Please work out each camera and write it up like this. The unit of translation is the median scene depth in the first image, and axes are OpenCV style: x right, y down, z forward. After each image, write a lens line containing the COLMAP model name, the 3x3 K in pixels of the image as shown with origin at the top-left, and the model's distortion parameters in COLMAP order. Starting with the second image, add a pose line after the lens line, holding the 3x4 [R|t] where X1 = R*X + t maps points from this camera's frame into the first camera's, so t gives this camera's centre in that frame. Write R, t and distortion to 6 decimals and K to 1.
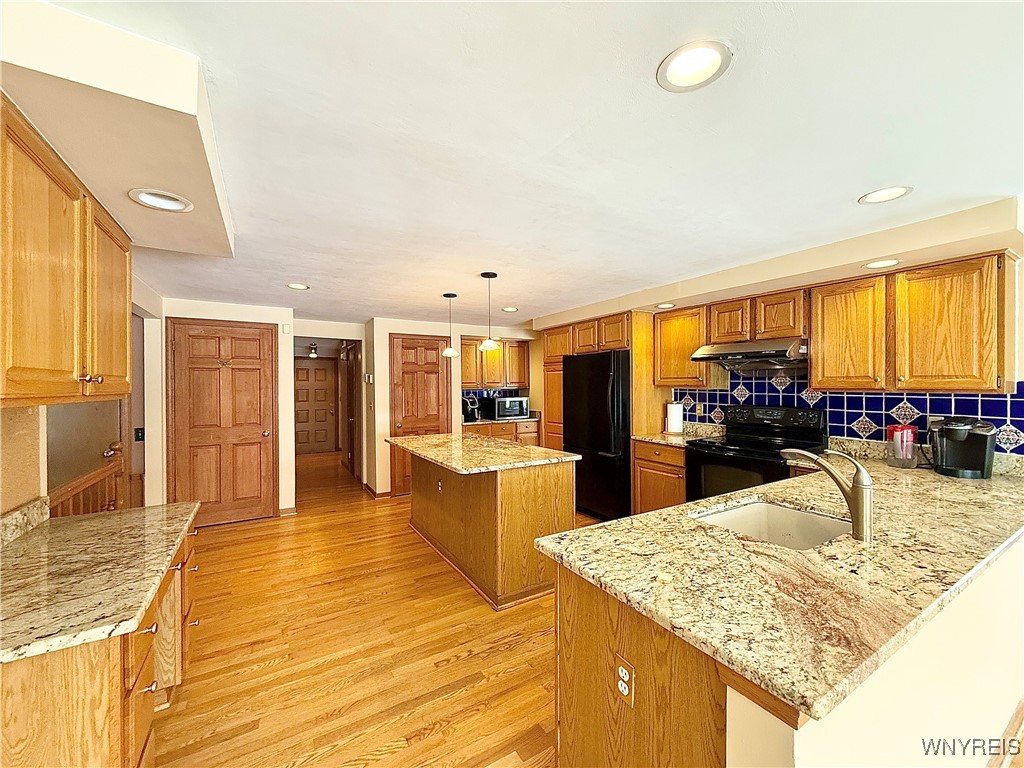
lens RADIAL K [[408.9, 0, 512.2], [0, 408.9, 382.4], [0, 0, 1]] dist [-0.001396, 0.000568]
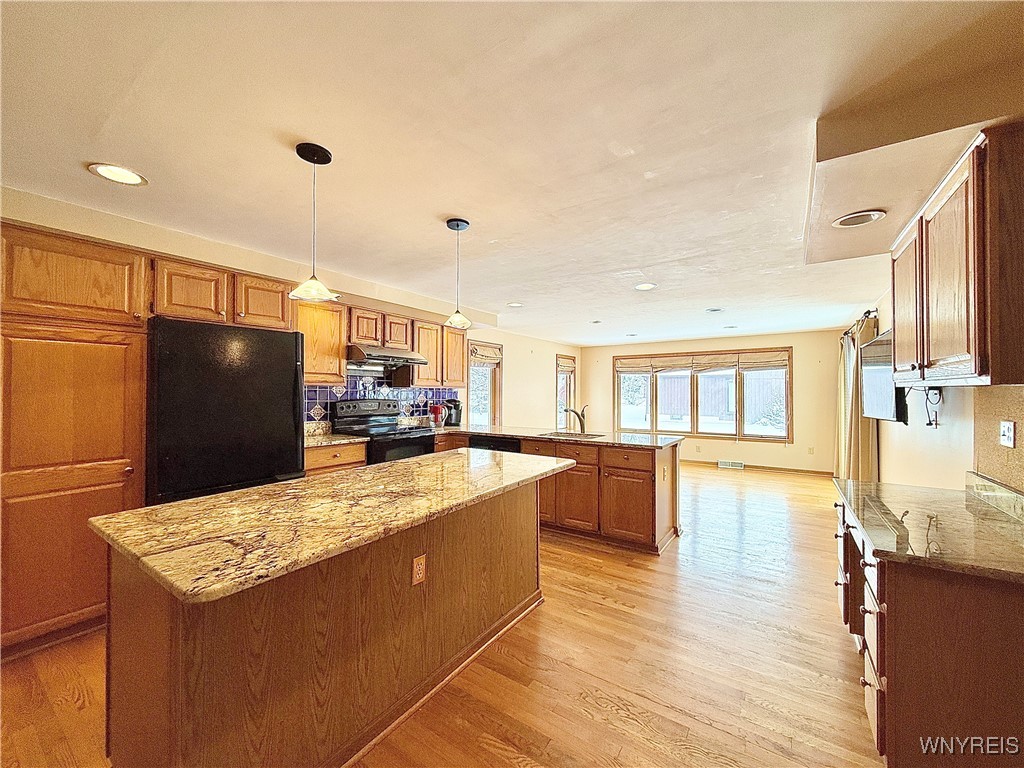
lens RADIAL K [[408.9, 0, 516.5], [0, 408.9, 386.1], [0, 0, 1]] dist [-0.001396, 0.000568]
pose [[-0.430310, 0.010136, 0.902624, -0.818740], [-0.009074, 0.999838, -0.015553, 0.037295], [-0.902636, -0.014883, -0.430148, 1.321922]]
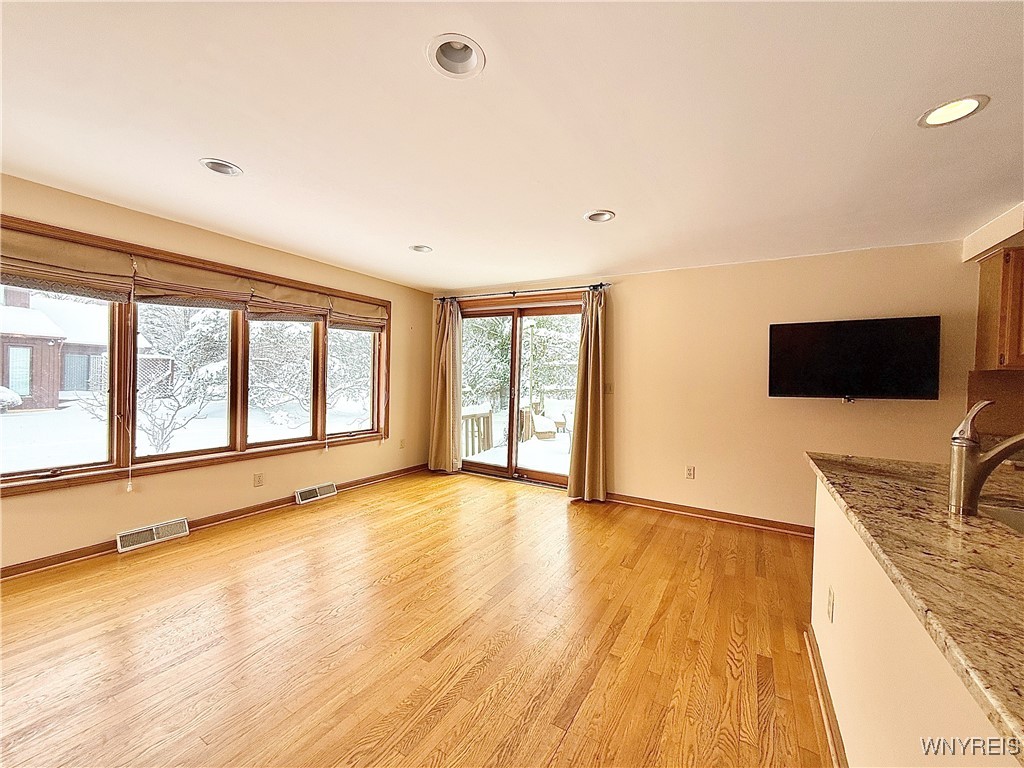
lens RADIAL K [[408.9, 0, 515.9], [0, 408.9, 388.0], [0, 0, 1]] dist [-0.001396, 0.000568]
pose [[-0.876414, -0.013593, -0.481366, 0.940252], [-0.023009, 0.999642, 0.013662, 0.074450], [0.481008, 0.023050, -0.876413, 0.606459]]
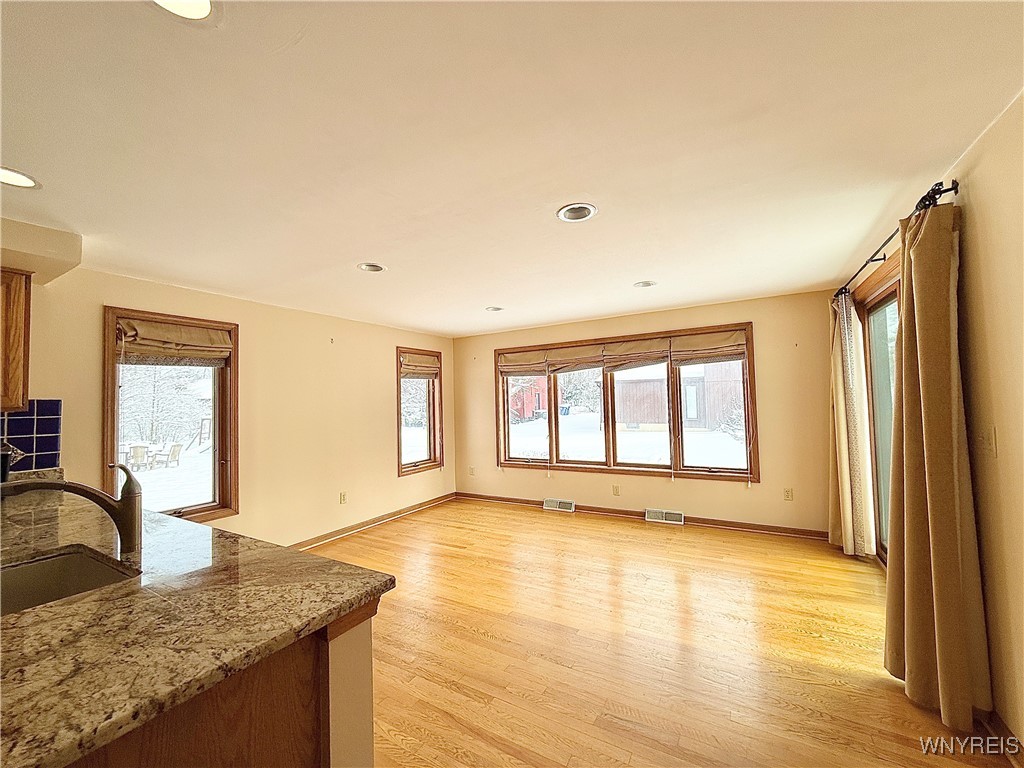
lens RADIAL K [[408.9, 0, 512.0], [0, 408.9, 383.4], [0, 0, 1]] dist [-0.001396, 0.000568]
pose [[-0.483005, 0.046694, 0.874372, -0.229954], [0.018198, 0.998897, -0.043292, 0.019119], [-0.875428, -0.004998, -0.483322, 0.326456]]
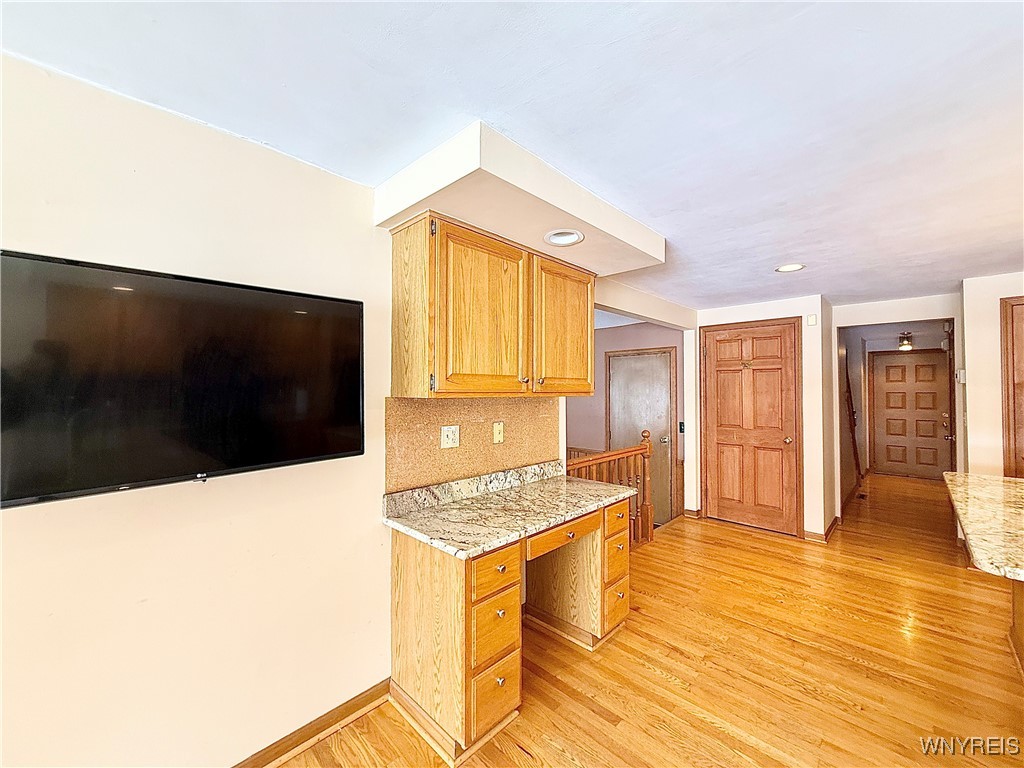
lens RADIAL K [[408.9, 0, 522.3], [0, 408.9, 384.2], [0, 0, 1]] dist [-0.001396, 0.000568]
pose [[0.250481, -0.006730, -0.968098, 0.175961], [0.004023, 0.999974, -0.005911, 0.006764], [0.968113, -0.002414, 0.250502, 0.312181]]
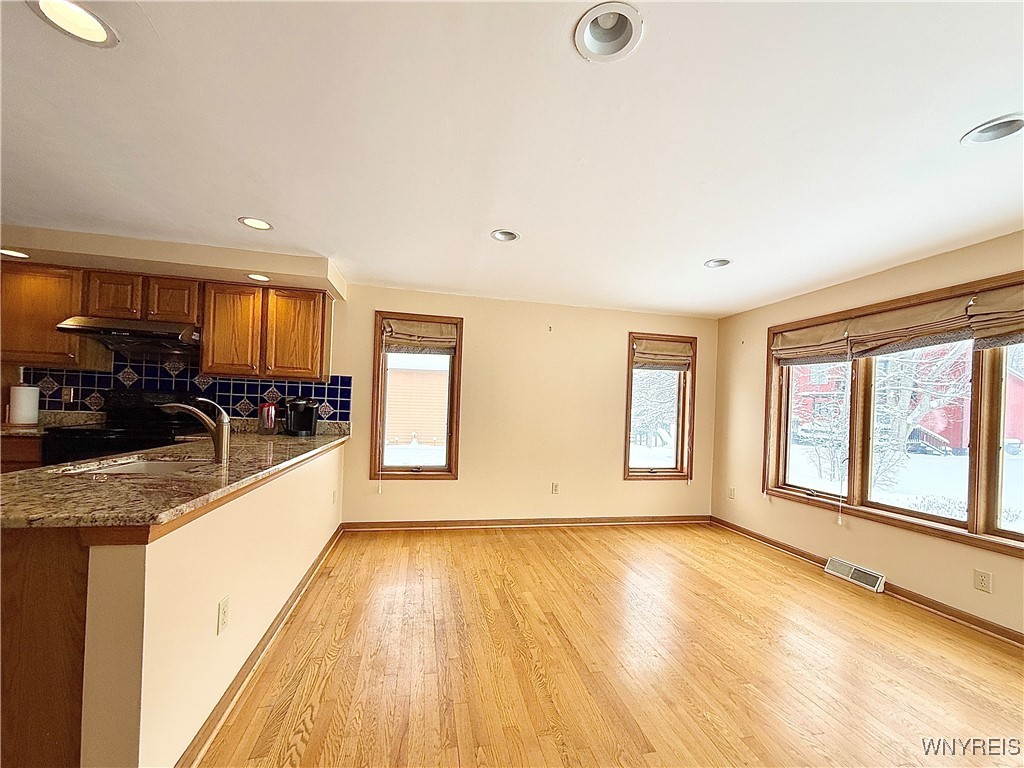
lens RADIAL K [[408.9, 0, 508.7], [0, 408.9, 402.7], [0, 0, 1]] dist [-0.001396, 0.000568]
pose [[0.312219, 0.012707, 0.949925, -0.067545], [-0.043488, 0.999054, 0.000929, 0.059990], [-0.949014, -0.041600, 0.312476, -0.149105]]
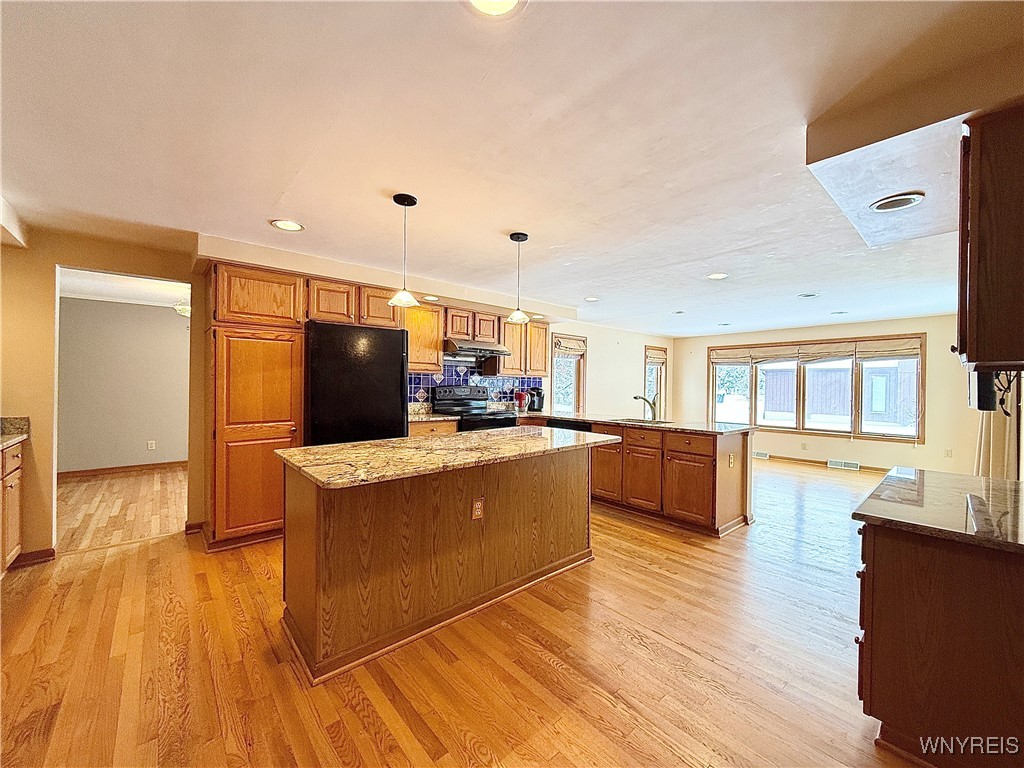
lens RADIAL K [[408.9, 0, 515.7], [0, 408.9, 385.9], [0, 0, 1]] dist [-0.001396, 0.000568]
pose [[-0.186797, -0.005856, 0.982381, -0.999885], [-0.019416, 0.999809, 0.002268, 0.059692], [-0.982207, -0.018650, -0.186875, 1.268706]]
